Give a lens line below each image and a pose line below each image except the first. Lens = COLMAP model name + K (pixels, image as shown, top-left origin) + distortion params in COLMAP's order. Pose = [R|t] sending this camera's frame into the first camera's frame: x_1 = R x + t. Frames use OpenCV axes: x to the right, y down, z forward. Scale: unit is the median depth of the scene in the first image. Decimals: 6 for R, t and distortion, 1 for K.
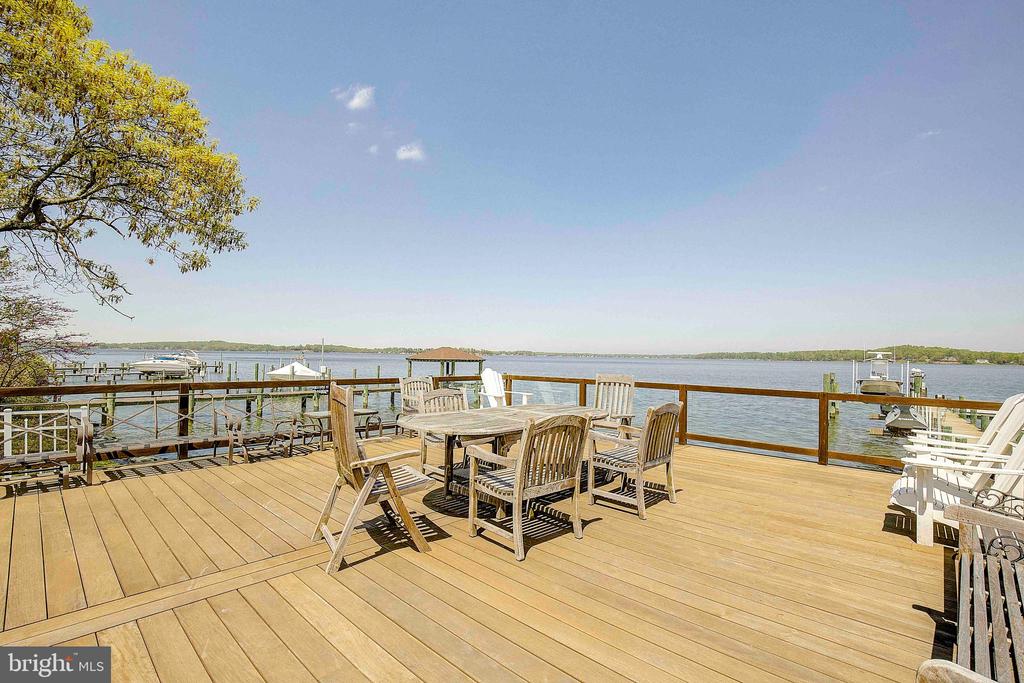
lens RADIAL K [[466.9, 0, 521.5], [0, 466.9, 337.5], [0, 0, 1]] dist [-0.033800, 0.003737]
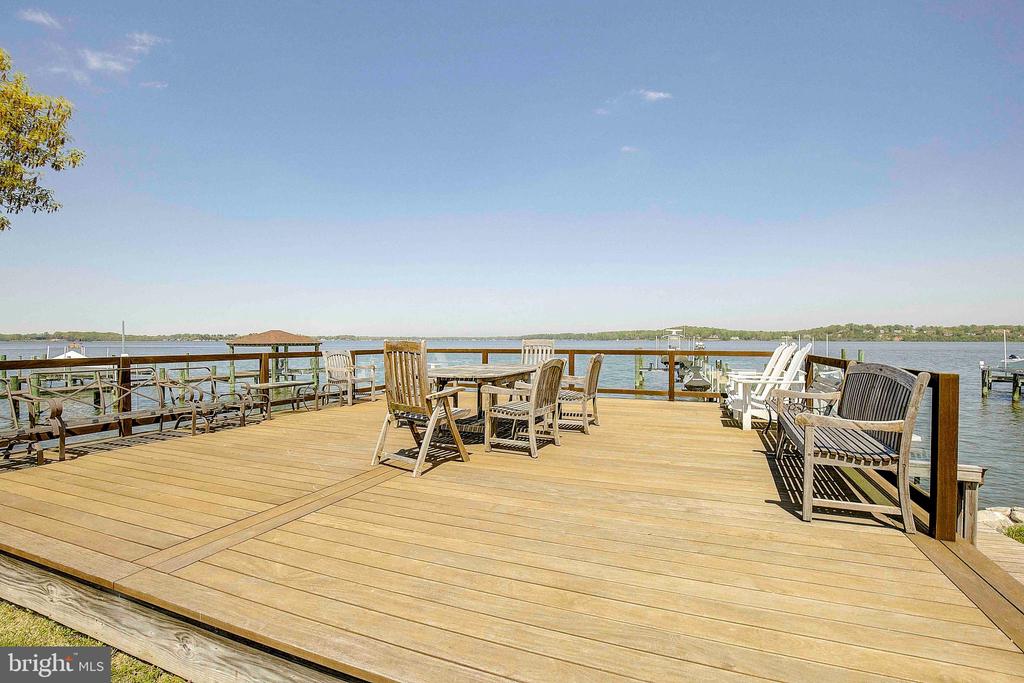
lens RADIAL K [[466.9, 0, 518.9], [0, 466.9, 342.2], [0, 0, 1]] dist [-0.033800, 0.003737]
pose [[0.936352, -0.019781, 0.350504, -0.296541], [0.003550, 0.998894, 0.046891, 0.026591], [-0.351044, -0.042662, 0.935387, -0.177939]]
